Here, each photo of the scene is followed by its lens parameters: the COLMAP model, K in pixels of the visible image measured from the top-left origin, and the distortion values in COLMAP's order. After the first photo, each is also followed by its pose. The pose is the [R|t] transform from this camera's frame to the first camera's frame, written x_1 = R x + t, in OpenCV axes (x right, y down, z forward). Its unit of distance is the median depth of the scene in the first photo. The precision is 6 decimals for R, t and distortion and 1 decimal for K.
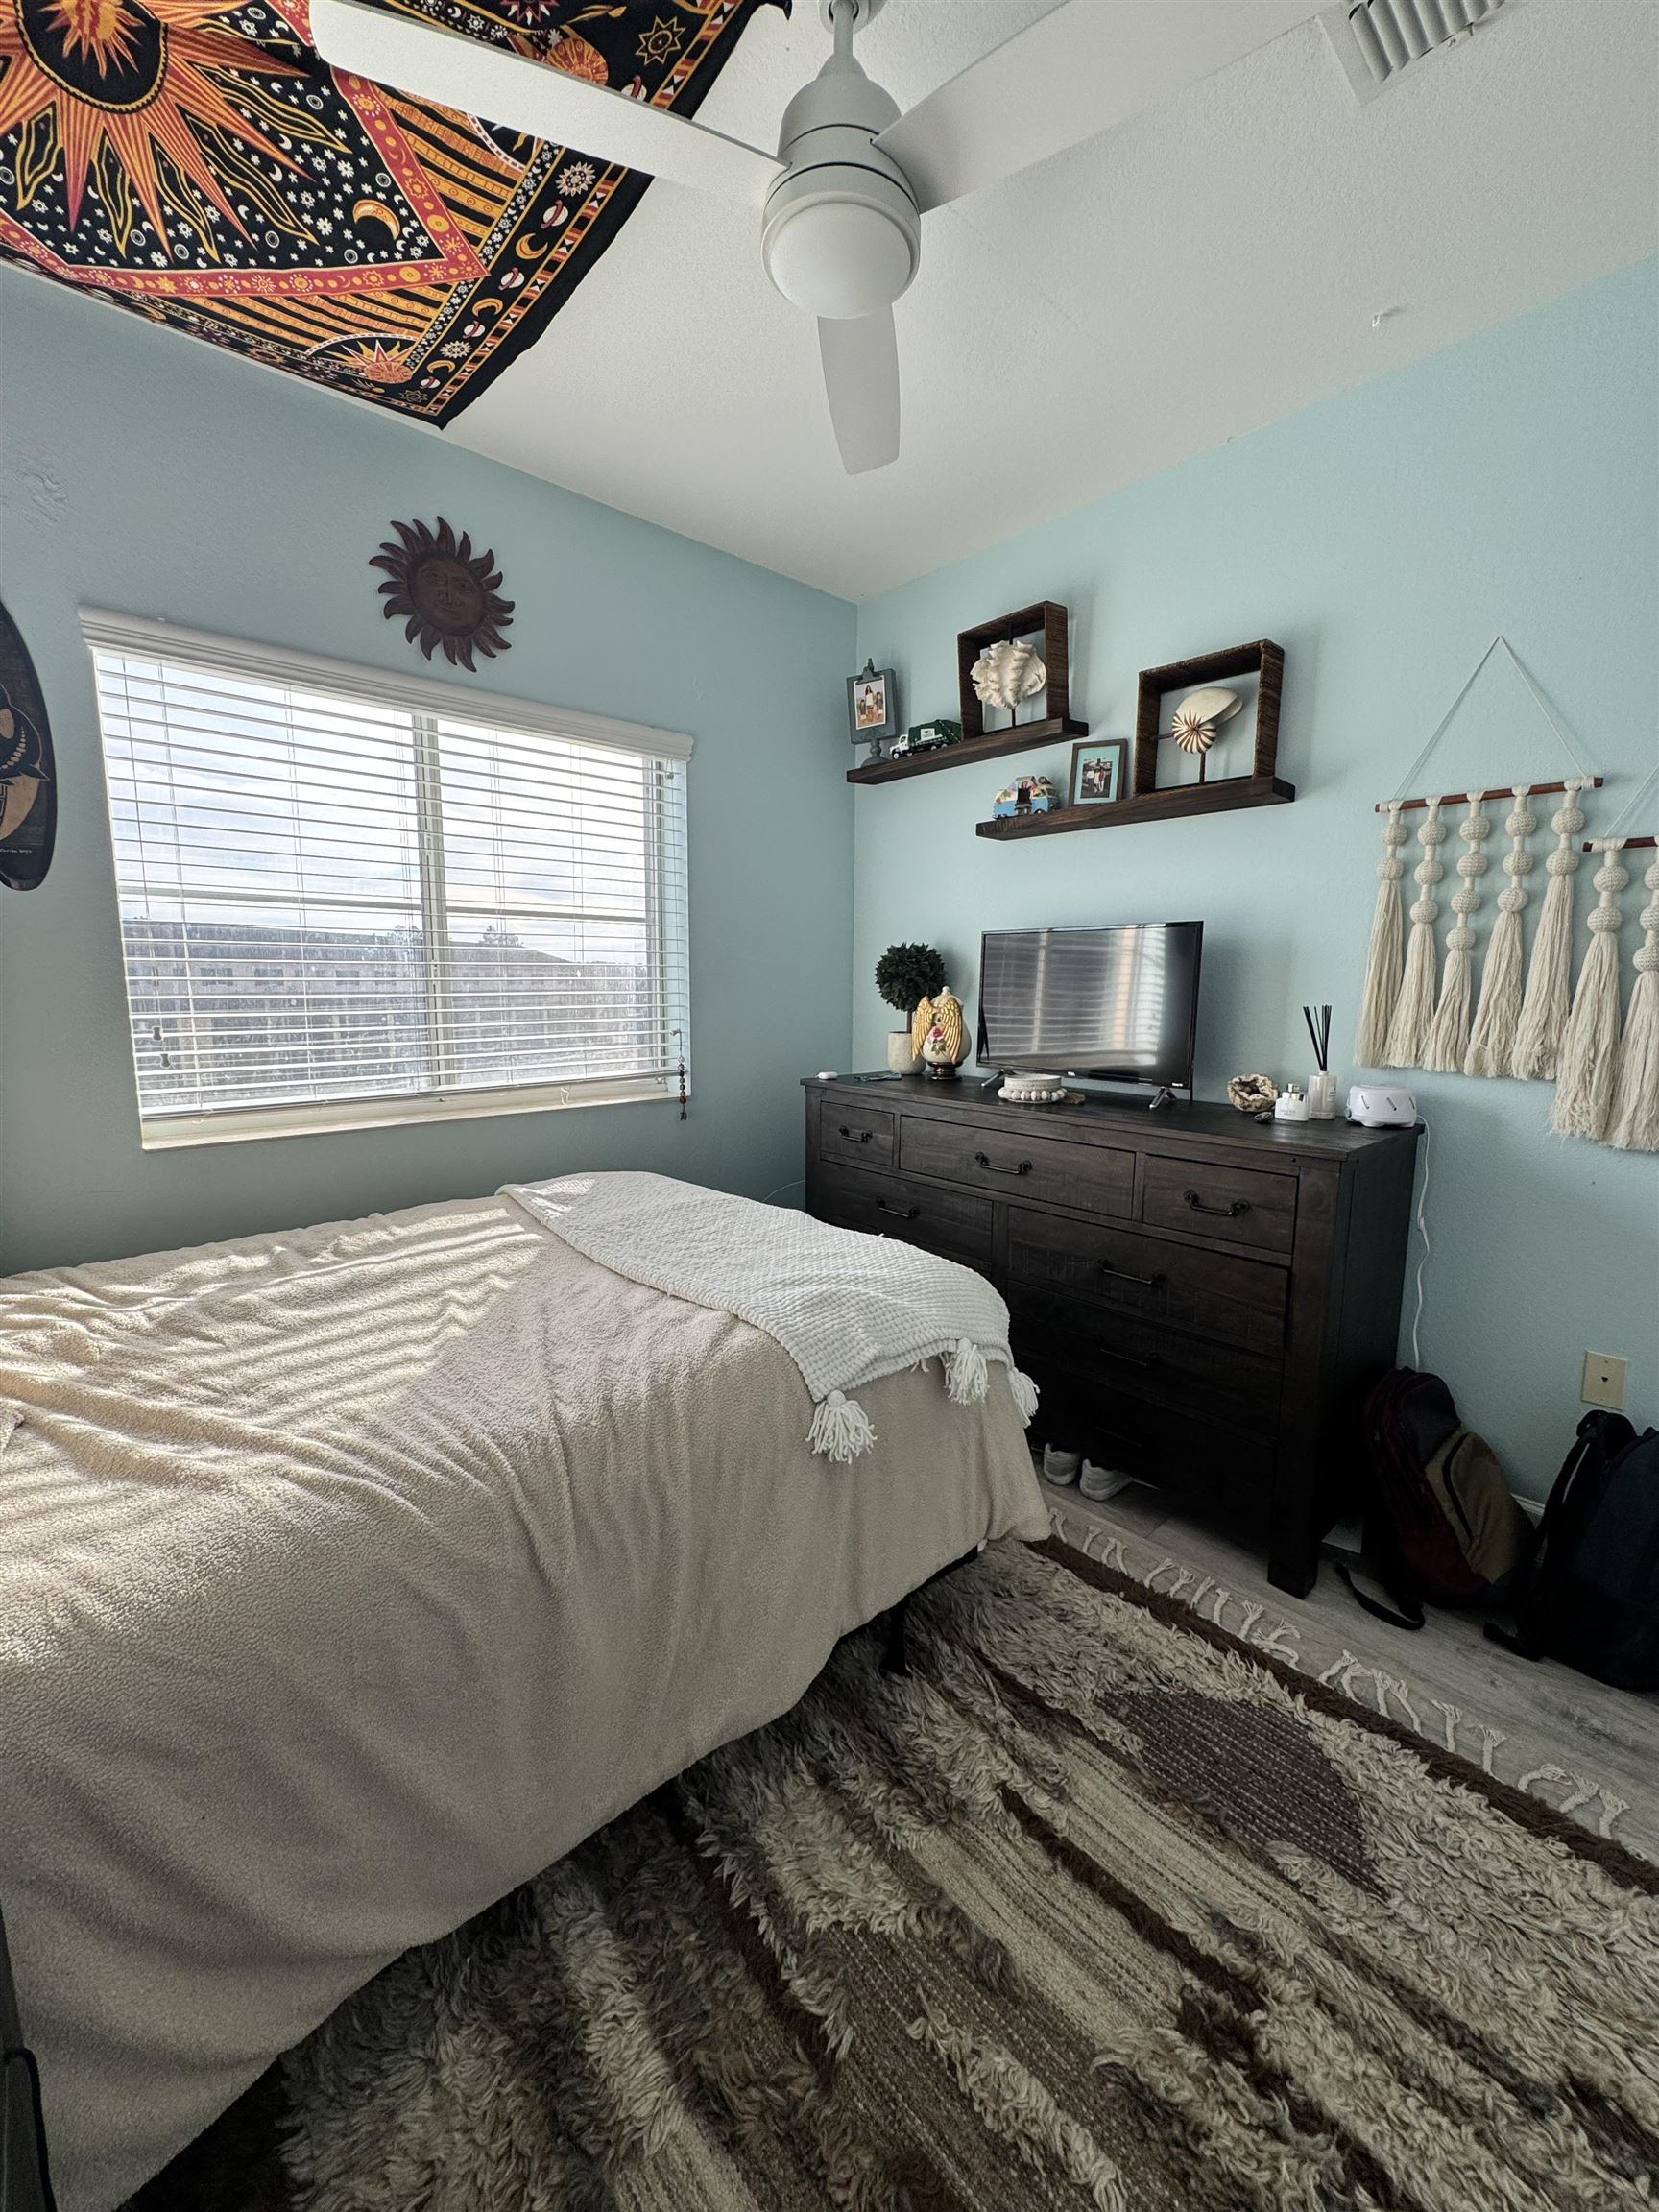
lens RADIAL K [[888.4, 0, 829.5], [0, 888.4, 1106.0], [0, 0, 1]] dist [0.015257, -0.000199]
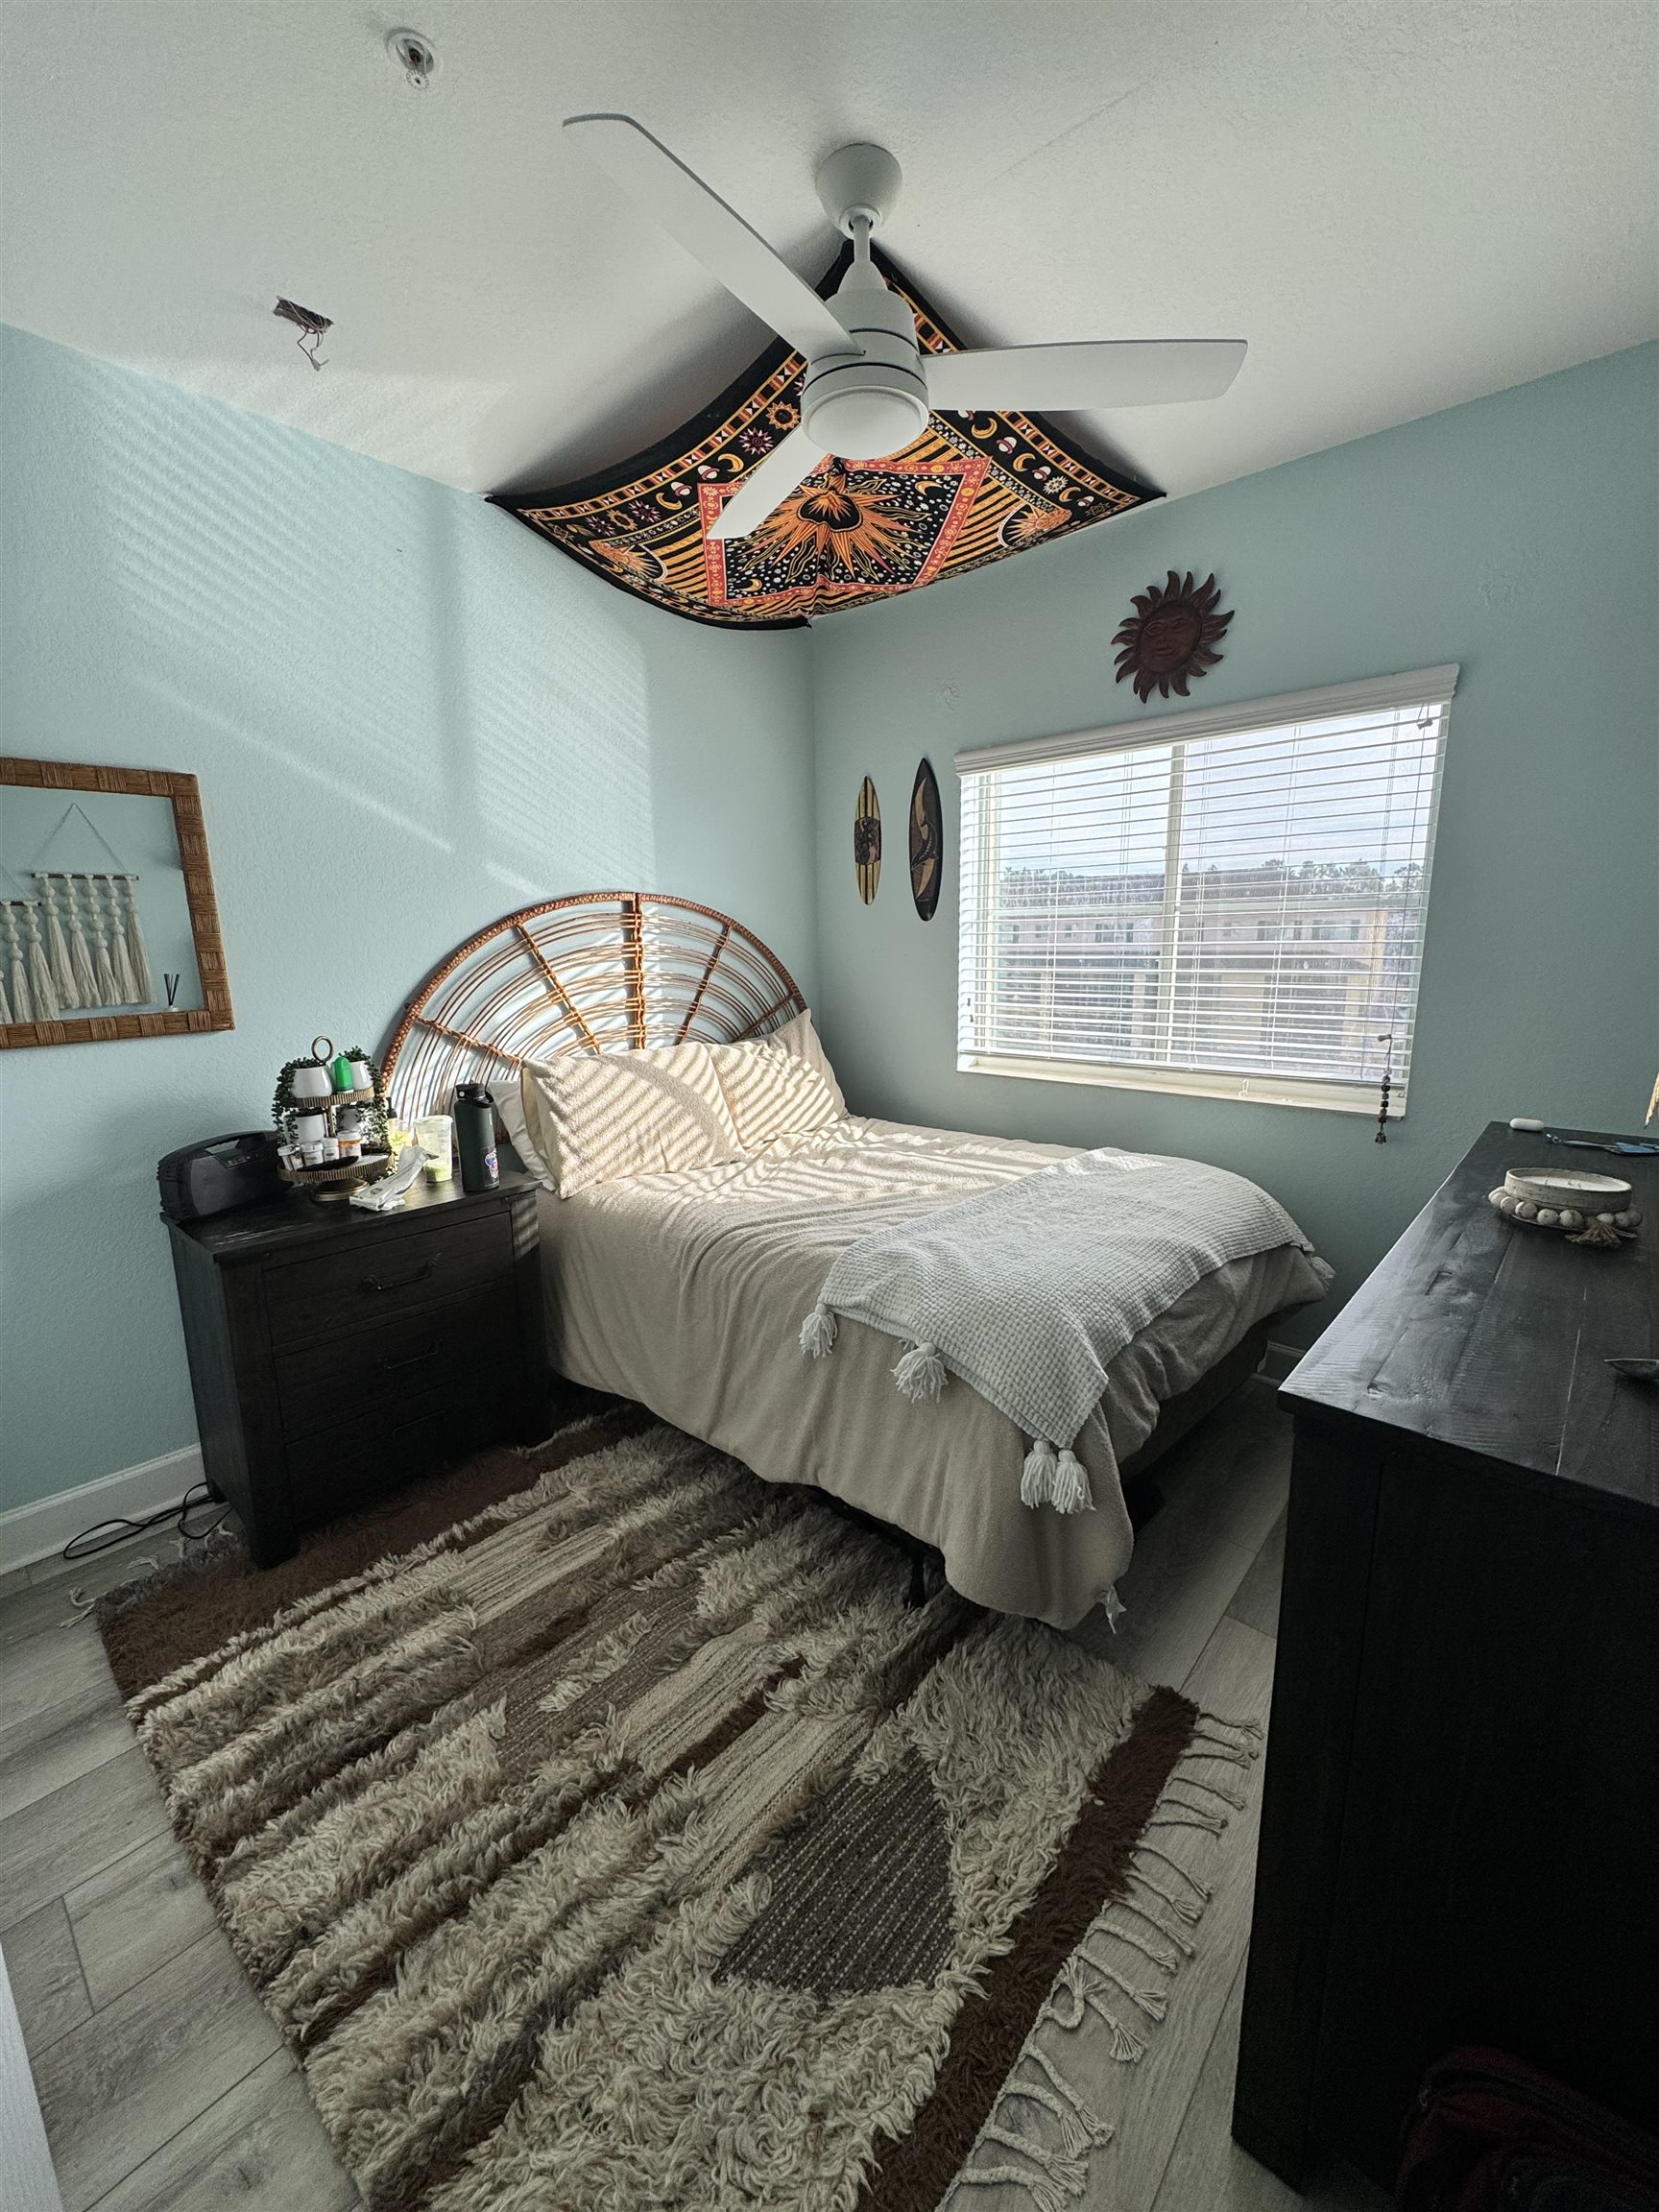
lens RADIAL K [[880.7, 0, 829.5], [0, 880.7, 1106.0], [0, 0, 1]] dist [0.030128, 0.000116]
pose [[0.122749, 0.183823, -0.975265, 1.123980], [-0.129857, 0.977223, 0.167848, -0.176776], [0.983905, 0.106042, 0.143824, 0.704026]]
